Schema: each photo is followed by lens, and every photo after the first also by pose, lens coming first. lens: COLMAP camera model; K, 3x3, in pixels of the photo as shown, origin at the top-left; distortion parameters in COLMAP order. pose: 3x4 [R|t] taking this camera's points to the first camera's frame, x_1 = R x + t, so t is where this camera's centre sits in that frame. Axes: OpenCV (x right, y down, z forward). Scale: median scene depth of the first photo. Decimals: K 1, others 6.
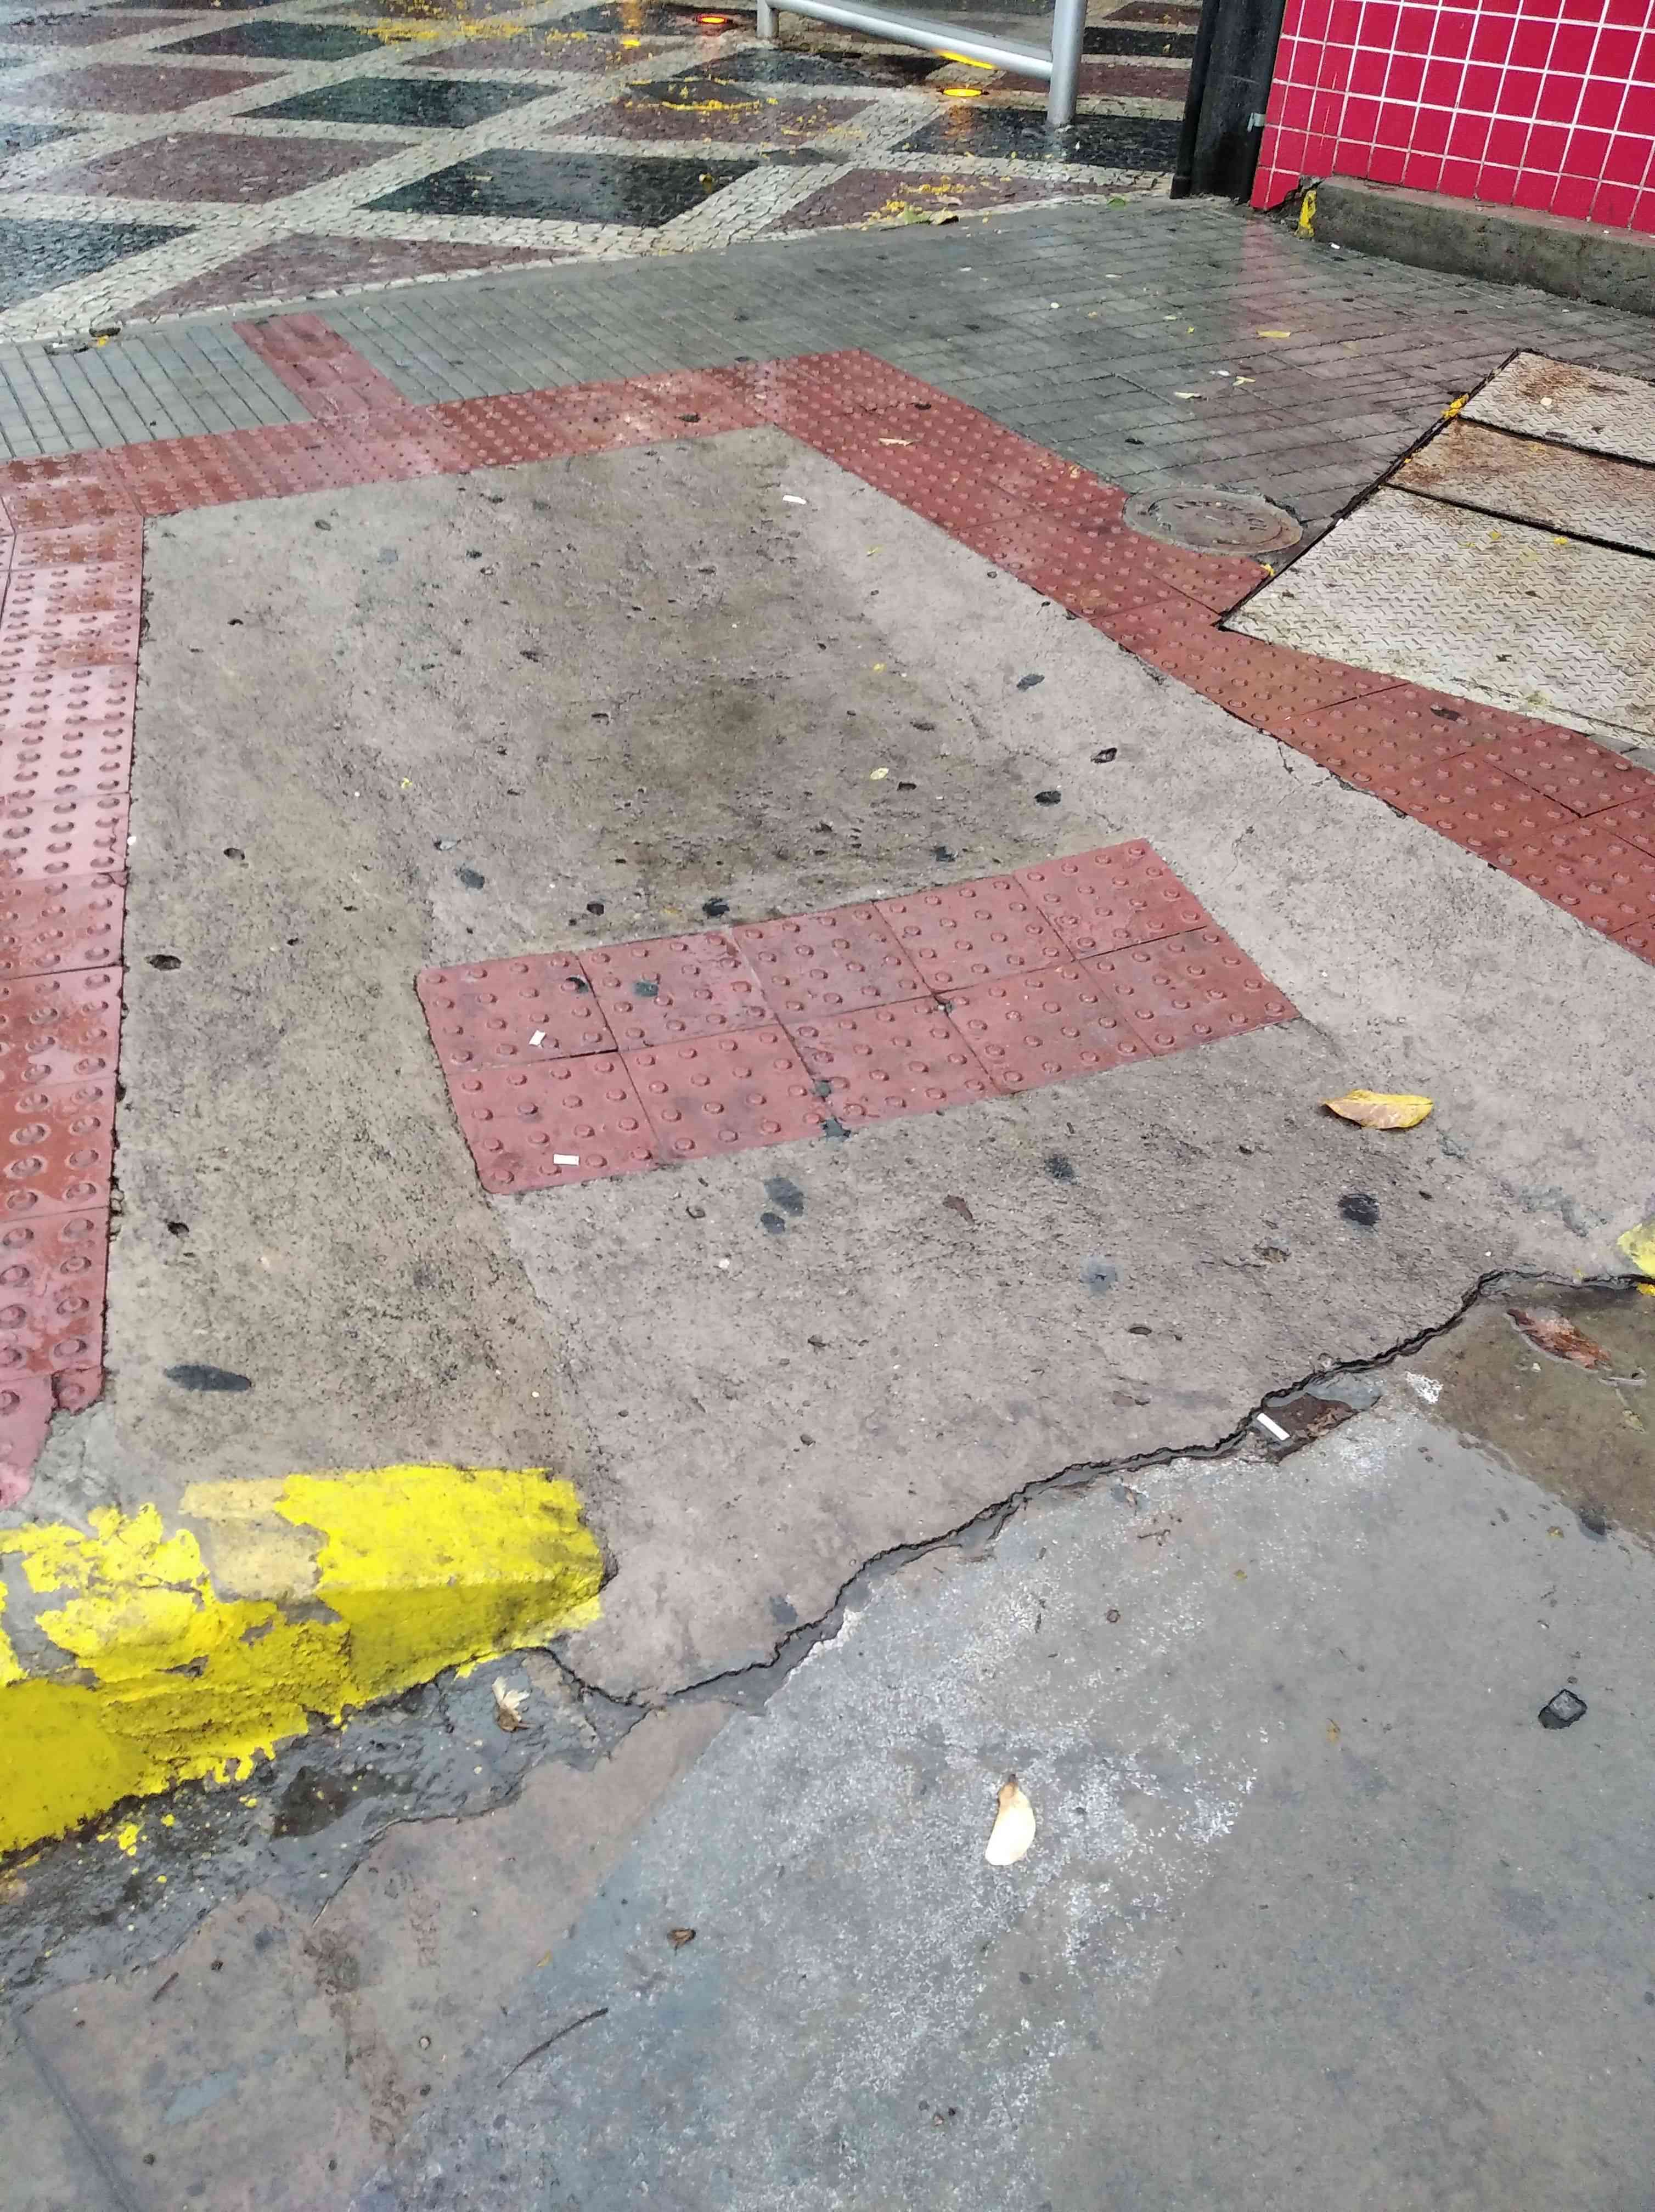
lens RADIAL K [[1697.8, 0, 827.5], [0, 1697.8, 1106.0], [0, 0, 1]] dist [0.070141, -0.086020]
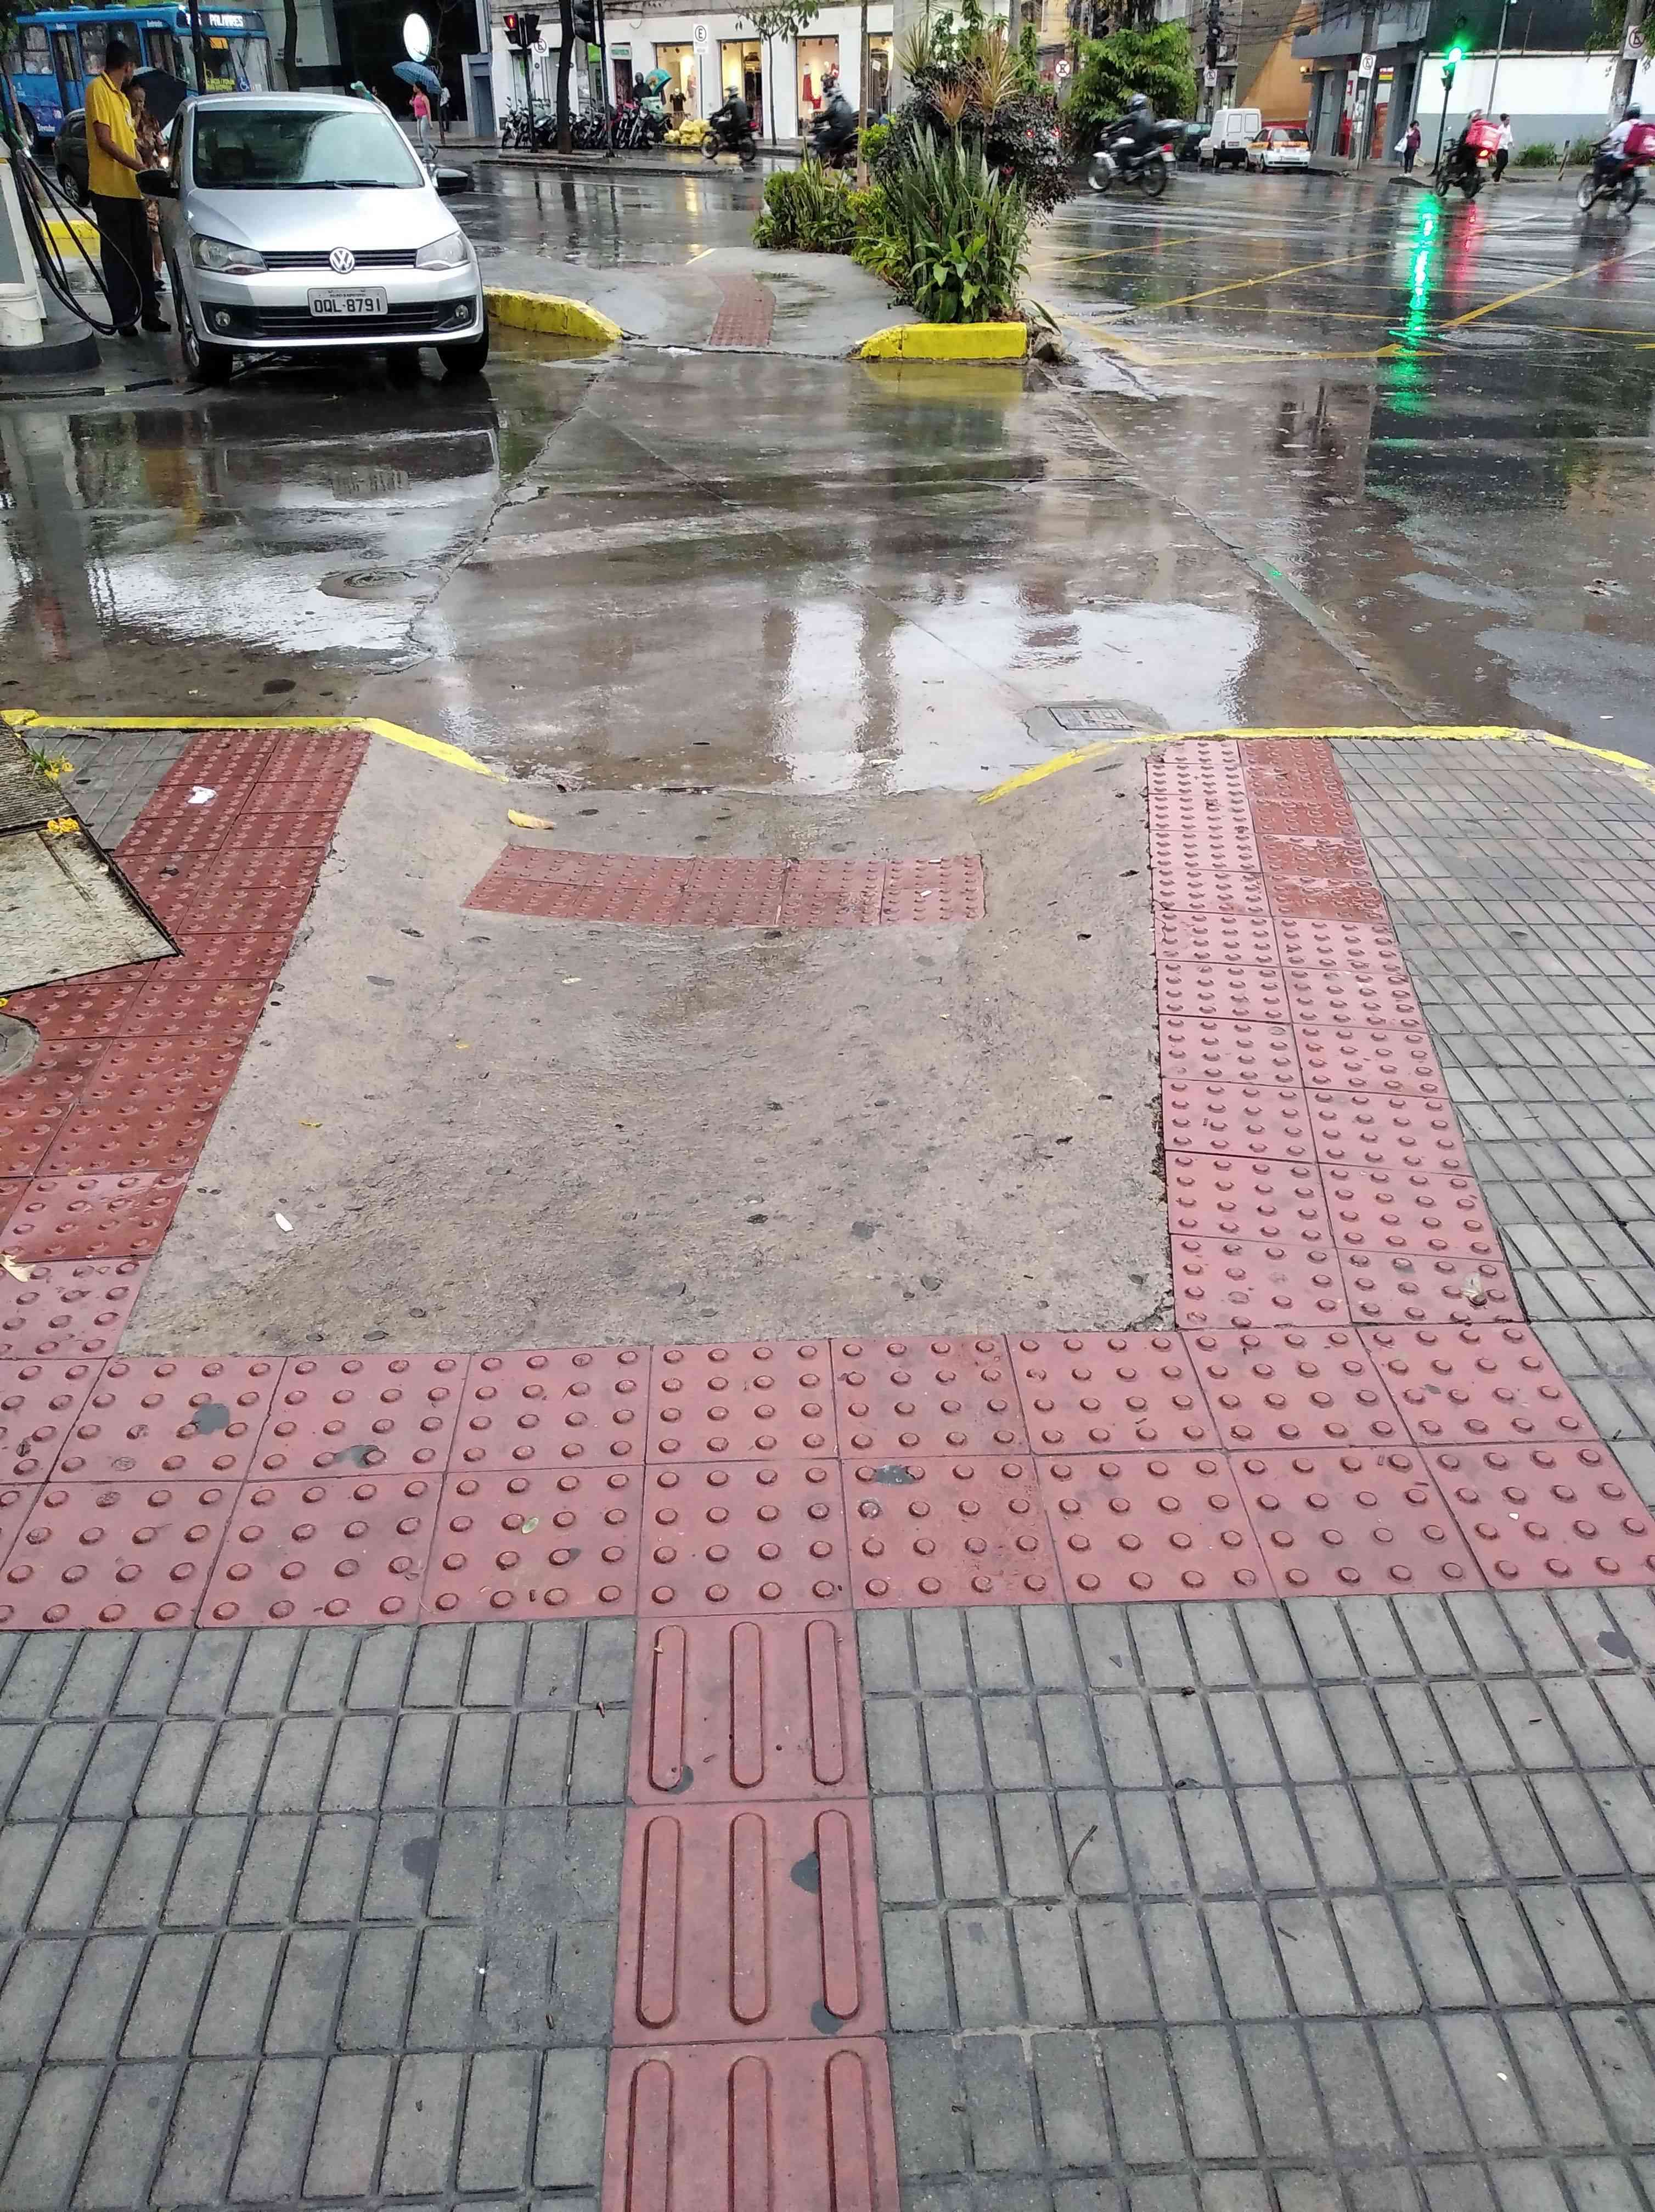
lens RADIAL K [[1697.8, 0, 827.5], [0, 1697.8, 1106.0], [0, 0, 1]] dist [0.070141, -0.086020]
pose [[-0.909917, -0.231671, 0.344063, -0.536098], [0.238755, 0.385763, 0.891169, -1.119634], [-0.339185, 0.893037, -0.295700, 1.291719]]
